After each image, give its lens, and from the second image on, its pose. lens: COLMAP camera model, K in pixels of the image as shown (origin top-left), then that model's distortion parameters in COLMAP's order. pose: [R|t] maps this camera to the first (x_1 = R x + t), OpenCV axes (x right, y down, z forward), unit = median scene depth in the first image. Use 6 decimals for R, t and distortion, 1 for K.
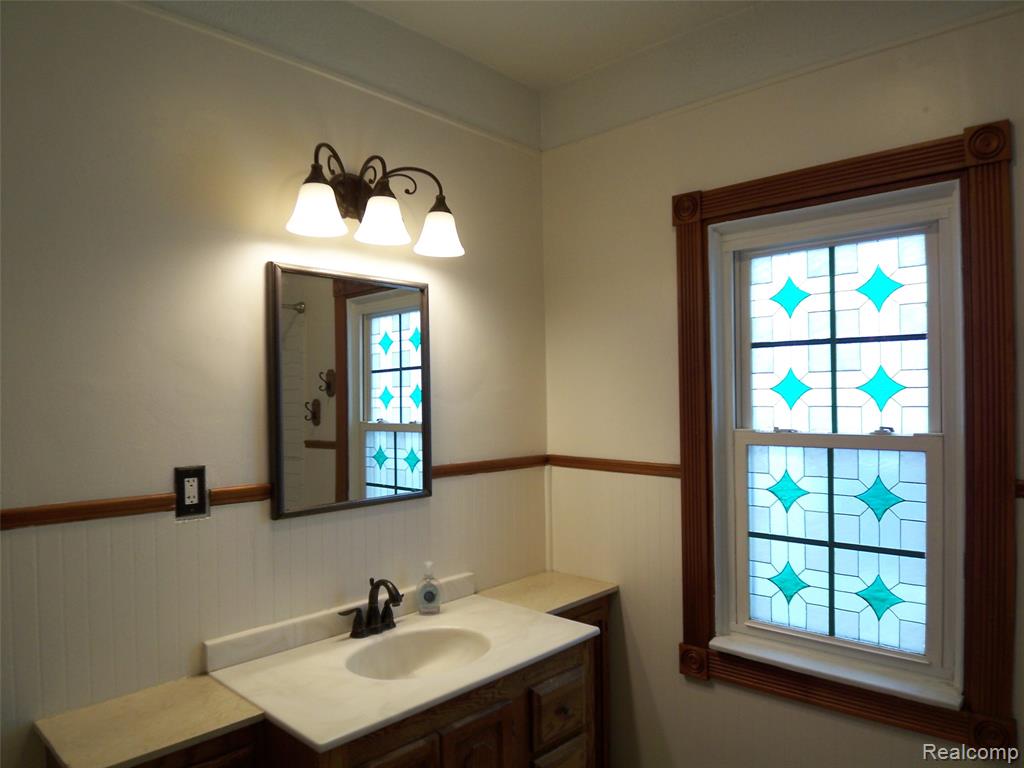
lens RADIAL K [[687.7, 0, 507.8], [0, 687.7, 386.9], [0, 0, 1]] dist [-0.015876, -0.034550]
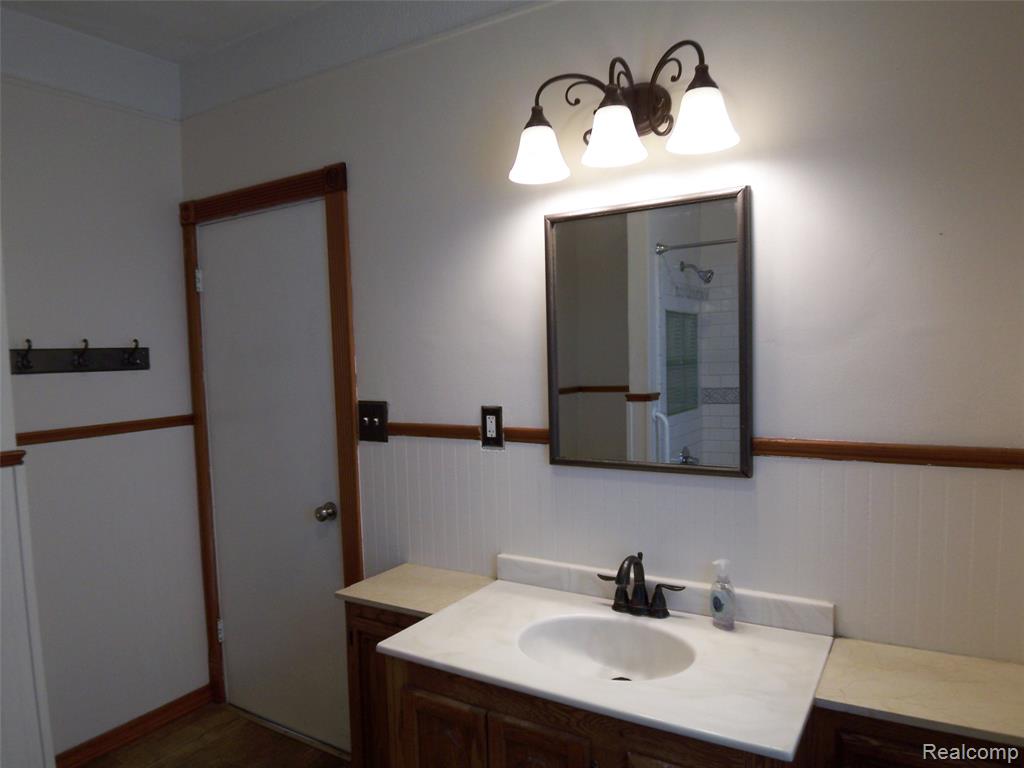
lens RADIAL K [[687.7, 0, 510.4], [0, 687.7, 389.9], [0, 0, 1]] dist [-0.015876, -0.034550]
pose [[0.211118, 0.057992, -0.975739, 0.700860], [0.034425, 0.997178, 0.066715, 0.009236], [0.976854, -0.047674, 0.208525, 0.766321]]
